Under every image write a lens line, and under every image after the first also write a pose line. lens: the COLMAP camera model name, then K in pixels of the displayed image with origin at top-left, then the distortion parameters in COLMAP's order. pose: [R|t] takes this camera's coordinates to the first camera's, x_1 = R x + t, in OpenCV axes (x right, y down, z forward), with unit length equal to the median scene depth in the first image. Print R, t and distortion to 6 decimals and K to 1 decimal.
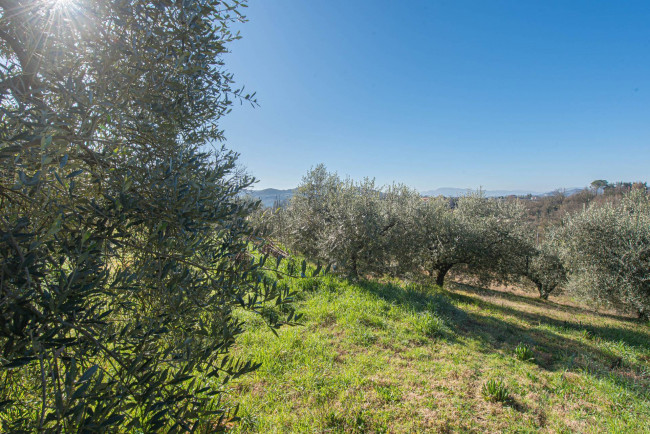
lens RADIAL K [[296.2, 0, 323.0], [0, 296.2, 207.7], [0, 0, 1]] dist [0.000639, -0.000485]
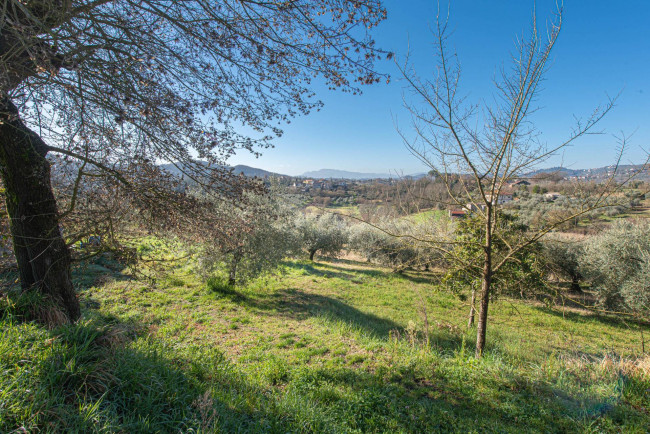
lens RADIAL K [[296.2, 0, 323.0], [0, 296.2, 207.7], [0, 0, 1]] dist [0.000639, -0.000485]
pose [[0.929938, -0.017873, 0.367283, -0.250631], [-0.009579, 0.997302, 0.072784, -0.223756], [-0.367593, -0.071202, 0.927257, -0.824751]]
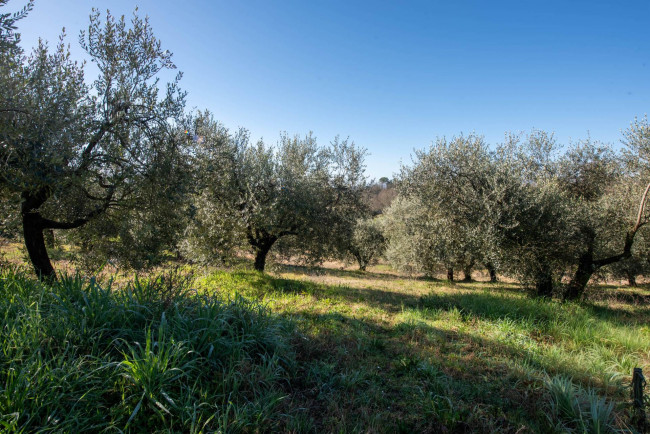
lens RADIAL K [[296.2, 0, 323.0], [0, 296.2, 207.7], [0, 0, 1]] dist [0.000639, -0.000485]
pose [[0.854217, -0.018783, 0.519577, 0.152363], [0.001440, 0.999429, 0.033762, 0.086840], [-0.519914, -0.028091, 0.853757, 0.313123]]
